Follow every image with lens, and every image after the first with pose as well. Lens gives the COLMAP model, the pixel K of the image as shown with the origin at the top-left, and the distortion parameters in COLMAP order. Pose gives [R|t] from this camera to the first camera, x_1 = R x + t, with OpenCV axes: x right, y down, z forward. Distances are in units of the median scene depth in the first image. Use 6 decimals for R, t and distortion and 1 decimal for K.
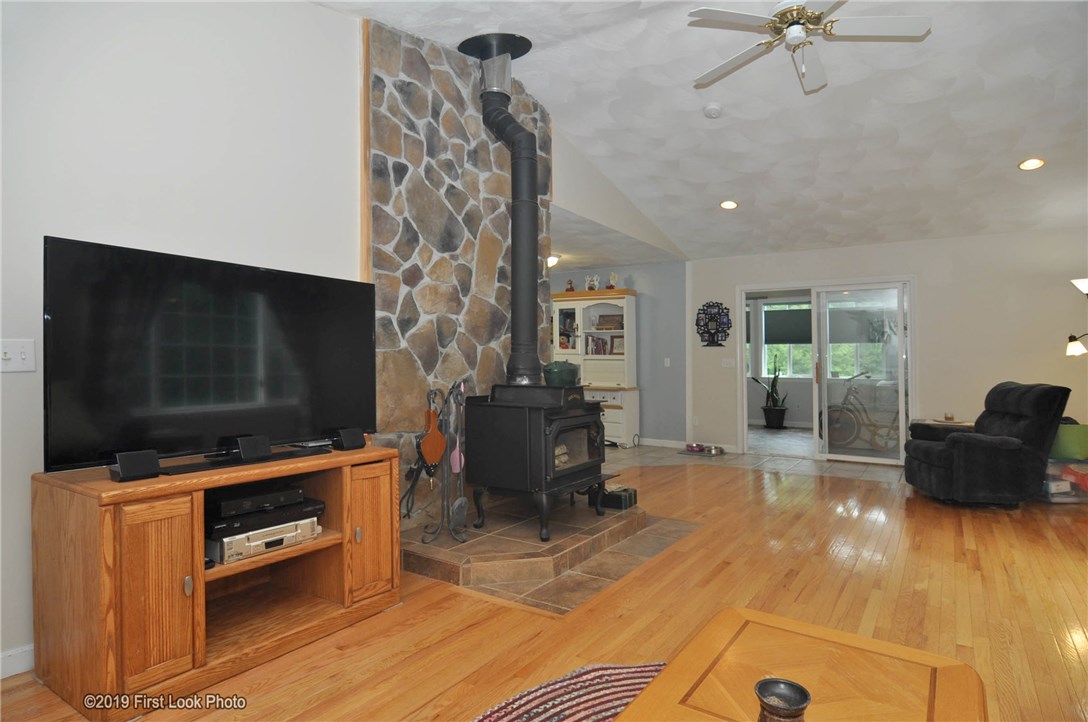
lens RADIAL K [[591.5, 0, 544.6], [0, 591.5, 339.1], [0, 0, 1]] dist [-0.024858, -0.000350]
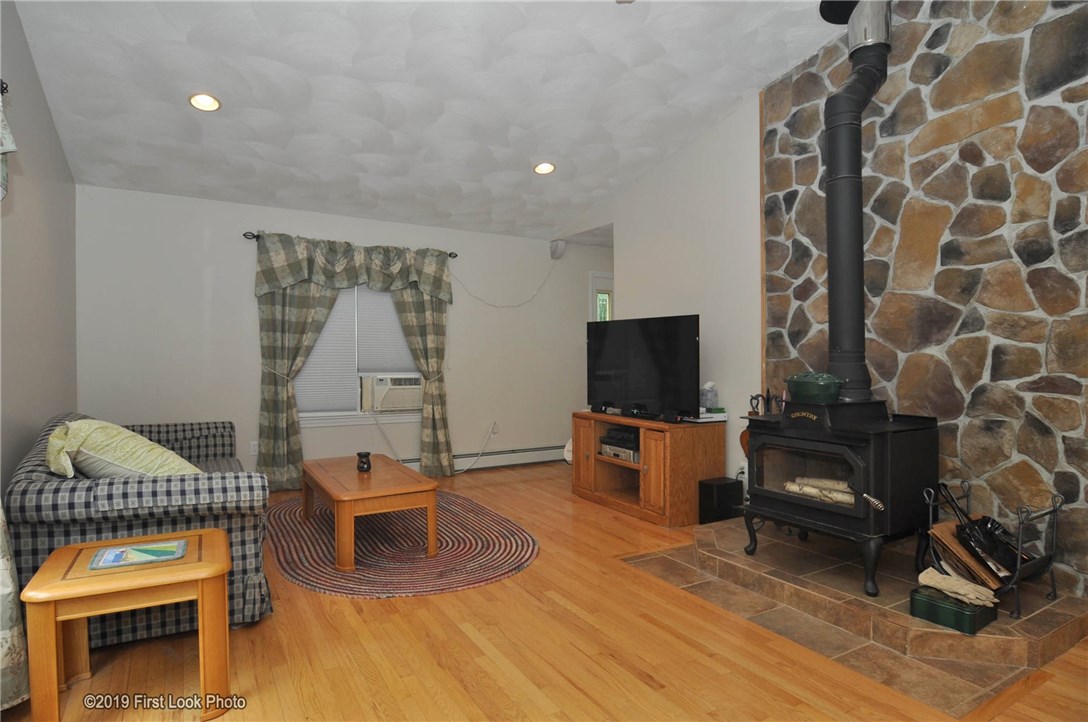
lens RADIAL K [[586.7, 0, 543.4], [0, 586.7, 365.4], [0, 0, 1]] dist [-0.022407, -0.000431]
pose [[-0.417331, 0.006884, -0.908729, 0.948661], [0.028681, 0.999573, -0.005599, 0.022334], [0.908302, -0.028400, -0.417350, 1.020615]]
